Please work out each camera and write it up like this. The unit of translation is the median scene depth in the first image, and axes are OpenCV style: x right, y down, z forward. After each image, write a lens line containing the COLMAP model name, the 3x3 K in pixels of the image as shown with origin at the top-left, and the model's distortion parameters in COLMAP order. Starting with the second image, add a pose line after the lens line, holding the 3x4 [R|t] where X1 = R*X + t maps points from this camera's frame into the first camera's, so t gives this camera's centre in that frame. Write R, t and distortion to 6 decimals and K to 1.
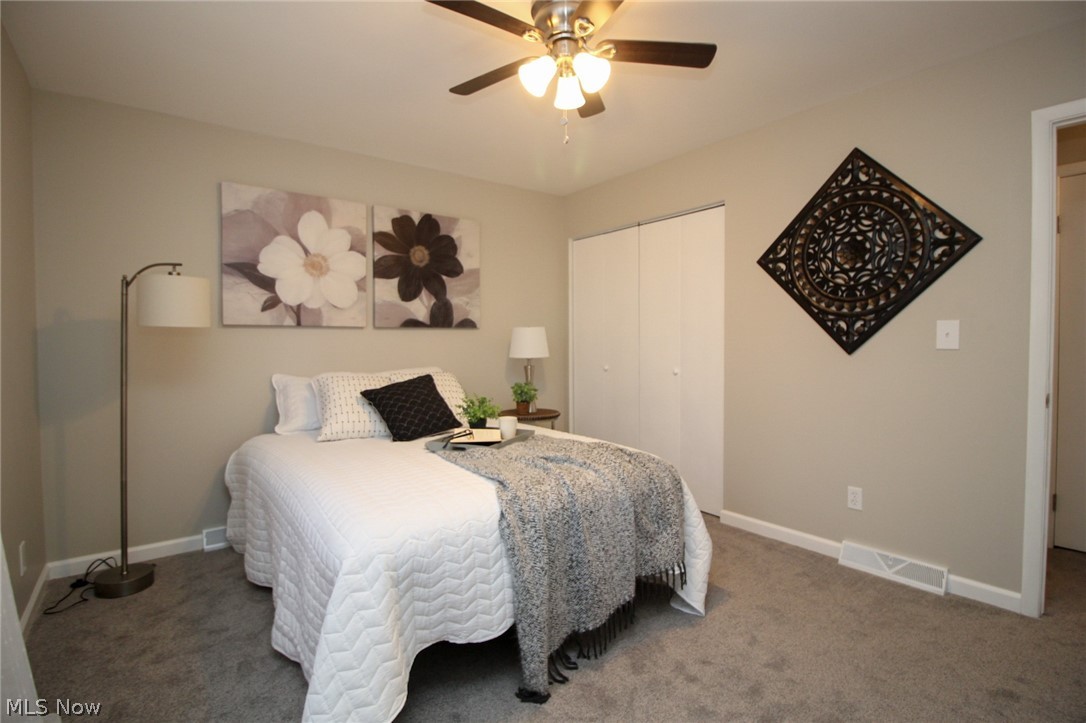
lens RADIAL K [[513.2, 0, 539.0], [0, 513.2, 359.2], [0, 0, 1]] dist [-0.001293, -0.000553]
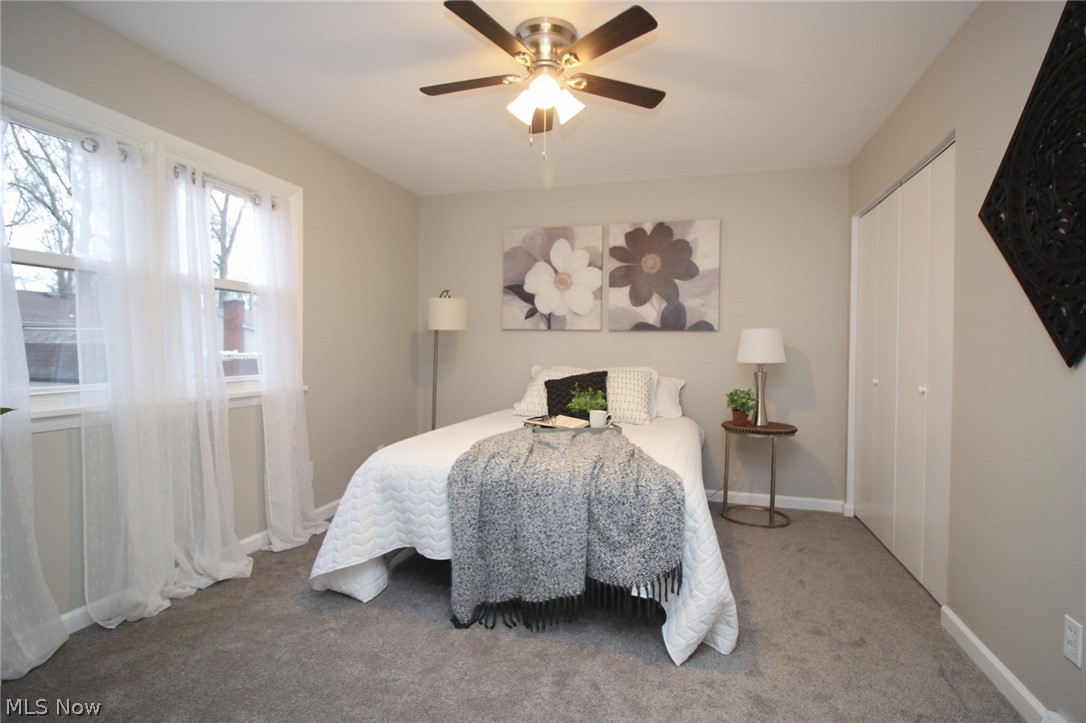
lens RADIAL K [[513.2, 0, 537.1], [0, 513.2, 358.0], [0, 0, 1]] dist [-0.001293, -0.000553]
pose [[0.607450, 0.029814, -0.793798, 0.527896], [-0.046262, 0.998927, 0.002116, 0.005454], [0.793010, 0.035437, 0.608178, 0.185429]]
